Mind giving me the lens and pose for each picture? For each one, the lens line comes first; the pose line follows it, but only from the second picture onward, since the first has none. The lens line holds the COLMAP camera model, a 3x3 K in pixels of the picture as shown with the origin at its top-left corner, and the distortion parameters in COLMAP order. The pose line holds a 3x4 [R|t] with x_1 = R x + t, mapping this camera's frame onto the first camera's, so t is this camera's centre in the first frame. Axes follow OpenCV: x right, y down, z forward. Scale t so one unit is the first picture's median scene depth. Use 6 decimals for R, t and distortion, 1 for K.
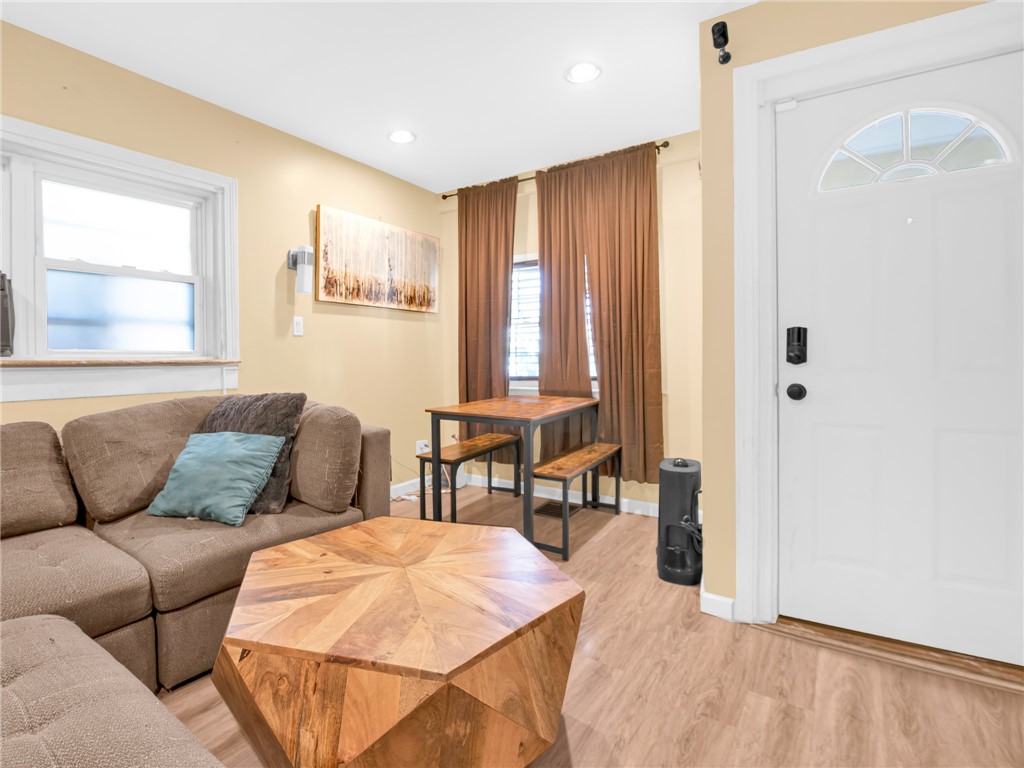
lens RADIAL K [[525.7, 0, 455.1], [0, 525.7, 364.1], [0, 0, 1]] dist [0.000282, -0.011580]
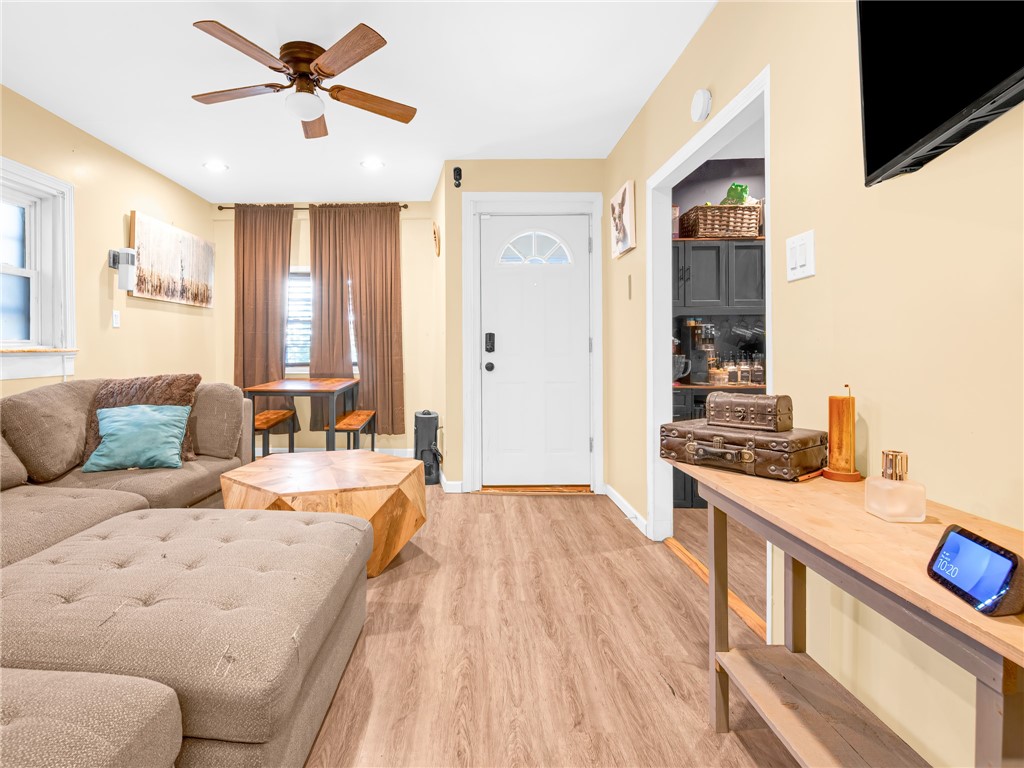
lens RADIAL K [[555.5, 0, 458.0], [0, 555.5, 349.4], [0, 0, 1]] dist [-0.000014, -0.000289]
pose [[0.815154, 0.003994, 0.579231, -0.401279], [0.003217, 0.999930, -0.011422, 0.008009], [-0.579236, 0.011174, 0.815083, -0.380433]]
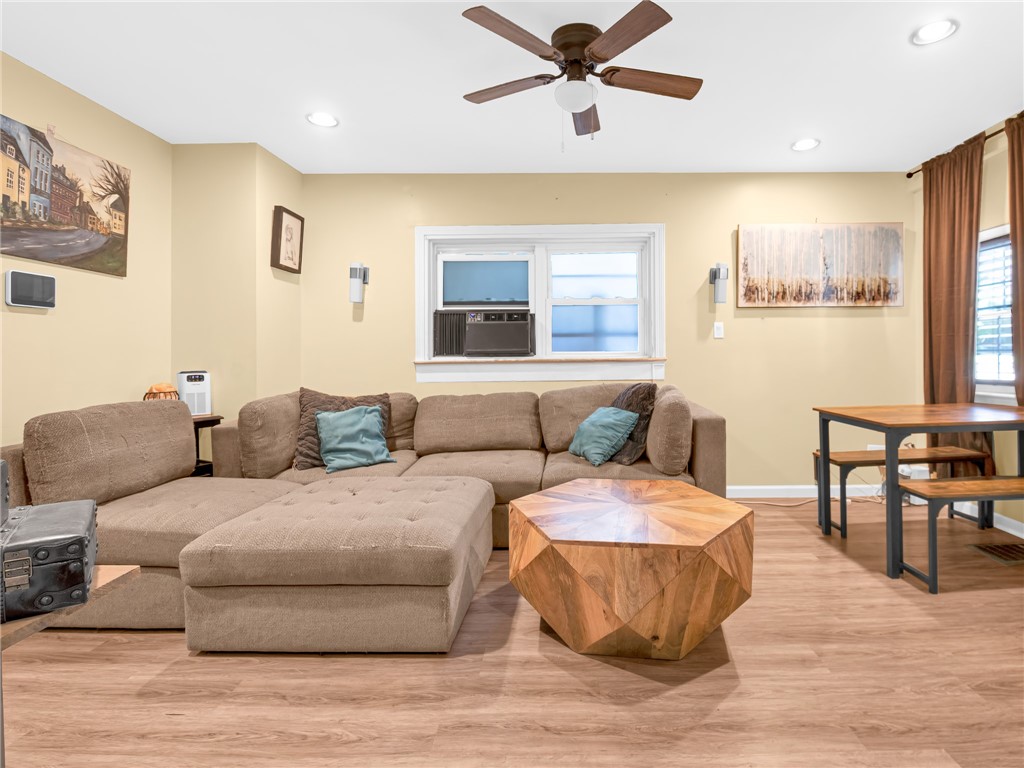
lens RADIAL K [[529.1, 0, 549.6], [0, 529.1, 353.5], [0, 0, 1]] dist [0.001601, -0.013178]
pose [[0.582488, -0.001095, -0.812839, 0.472339], [-0.006525, 0.999961, -0.006022, -0.009534], [0.812813, 0.008812, 0.582457, -0.017841]]
